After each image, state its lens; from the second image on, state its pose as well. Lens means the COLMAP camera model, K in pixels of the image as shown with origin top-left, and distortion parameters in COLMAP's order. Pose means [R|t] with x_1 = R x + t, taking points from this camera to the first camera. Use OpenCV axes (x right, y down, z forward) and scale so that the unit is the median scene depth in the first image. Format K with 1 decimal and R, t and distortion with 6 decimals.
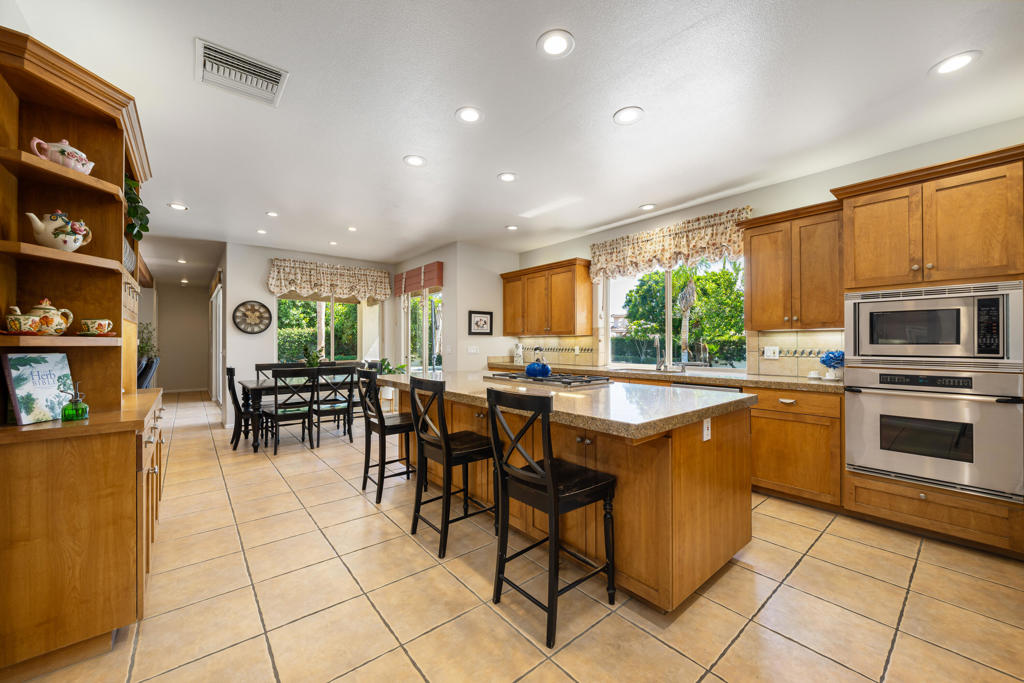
lens RADIAL K [[386.4, 0, 495.0], [0, 386.4, 343.7], [0, 0, 1]] dist [0.001087, 0.000101]
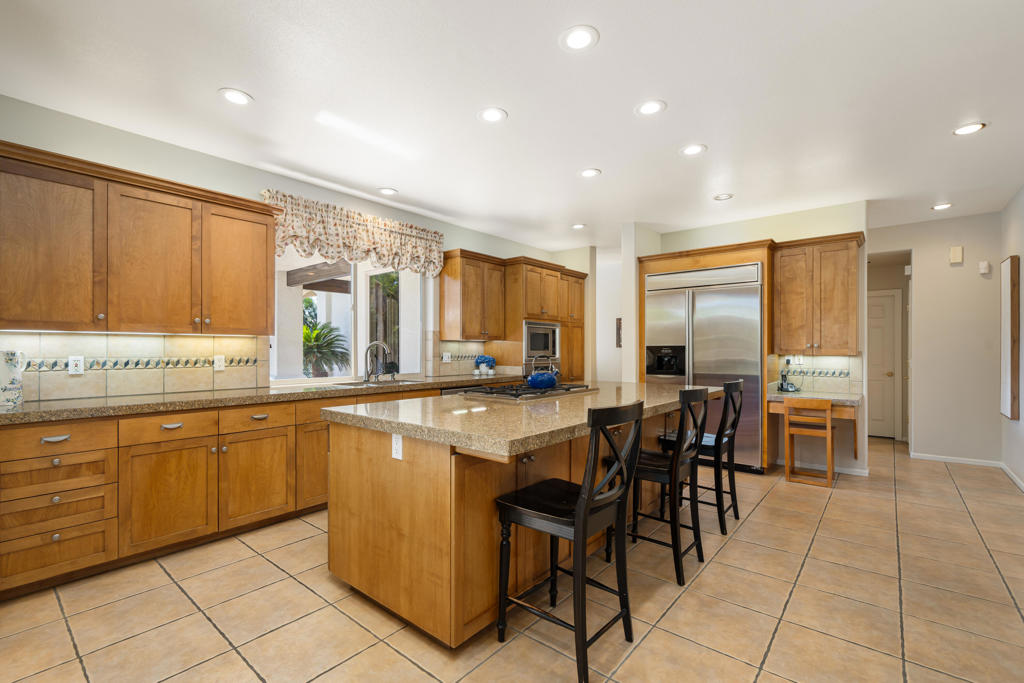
lens RADIAL K [[455.0, 0, 515.2], [0, 455.0, 349.9], [0, 0, 1]] dist [-0.012176, -0.000076]
pose [[-0.208272, 0.003721, 0.978064, -0.511618], [0.001993, 0.999992, -0.003380, 0.001590], [-0.978069, 0.001245, -0.208278, 0.739104]]
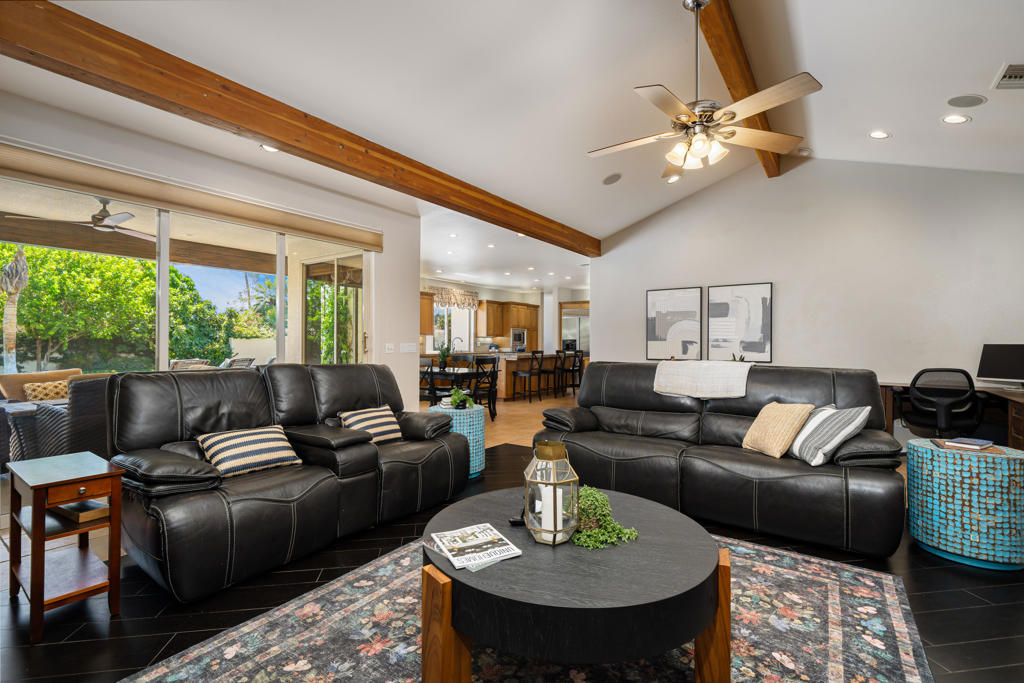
lens RADIAL K [[455.0, 0, 513.5], [0, 455.0, 364.5], [0, 0, 1]] dist [-0.012176, -0.000076]
pose [[-0.282121, -0.042672, 0.958429, -1.811161], [-0.003119, 0.999046, 0.043562, 0.017133], [-0.959374, 0.009301, -0.281985, 1.168181]]
